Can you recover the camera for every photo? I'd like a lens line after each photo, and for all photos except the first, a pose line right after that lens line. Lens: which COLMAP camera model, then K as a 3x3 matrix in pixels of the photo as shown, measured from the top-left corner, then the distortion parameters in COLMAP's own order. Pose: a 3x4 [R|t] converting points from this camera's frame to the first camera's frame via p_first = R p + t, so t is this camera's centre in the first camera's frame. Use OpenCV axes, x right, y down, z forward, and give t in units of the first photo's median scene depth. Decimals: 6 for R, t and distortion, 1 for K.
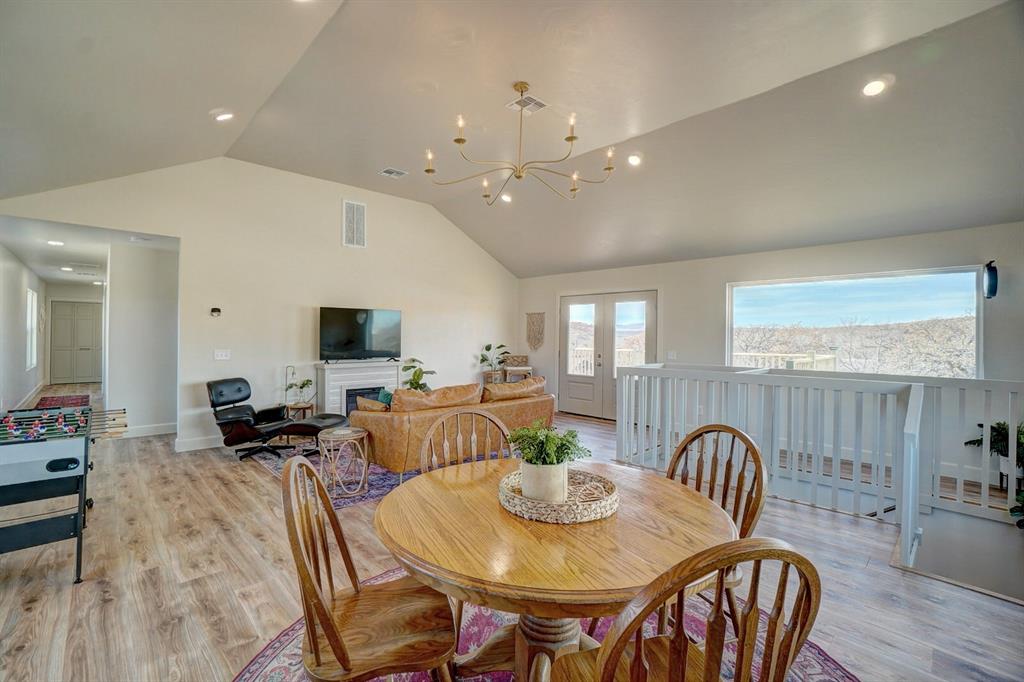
lens RADIAL K [[449.6, 0, 506.9], [0, 449.6, 334.4], [0, 0, 1]] dist [-0.047040, 0.014676]
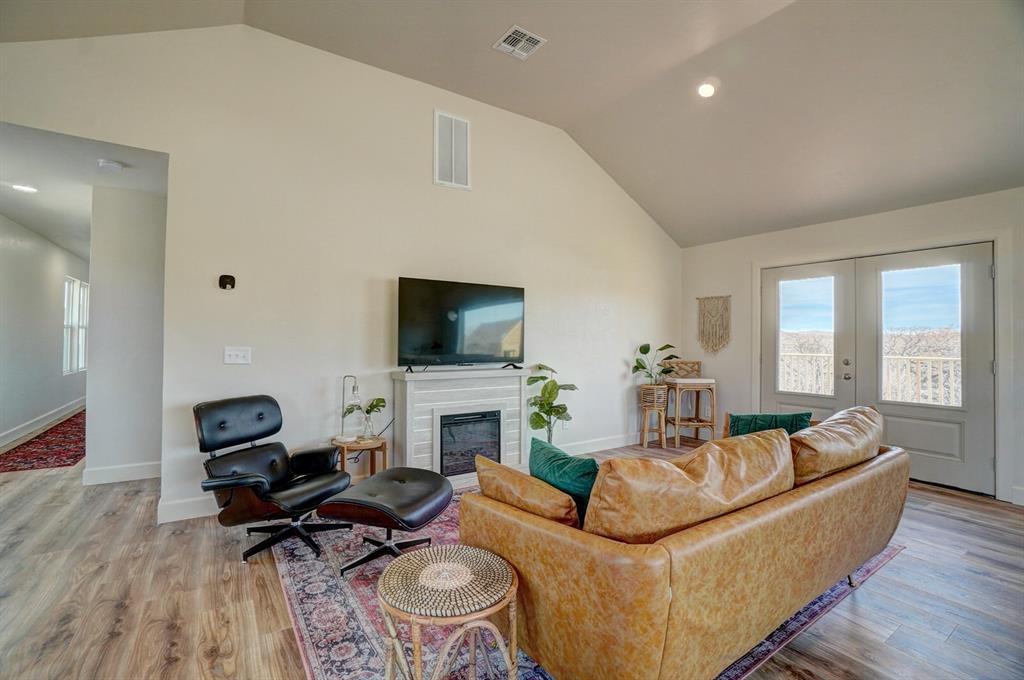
lens RADIAL K [[449.6, 0, 511.9], [0, 449.6, 337.0], [0, 0, 1]] dist [-0.047040, 0.014676]
pose [[0.985916, -0.001246, -0.167236, -0.166153], [-0.000346, 0.999955, -0.009490, 0.024397], [0.167241, 0.009414, 0.985871, 0.426516]]
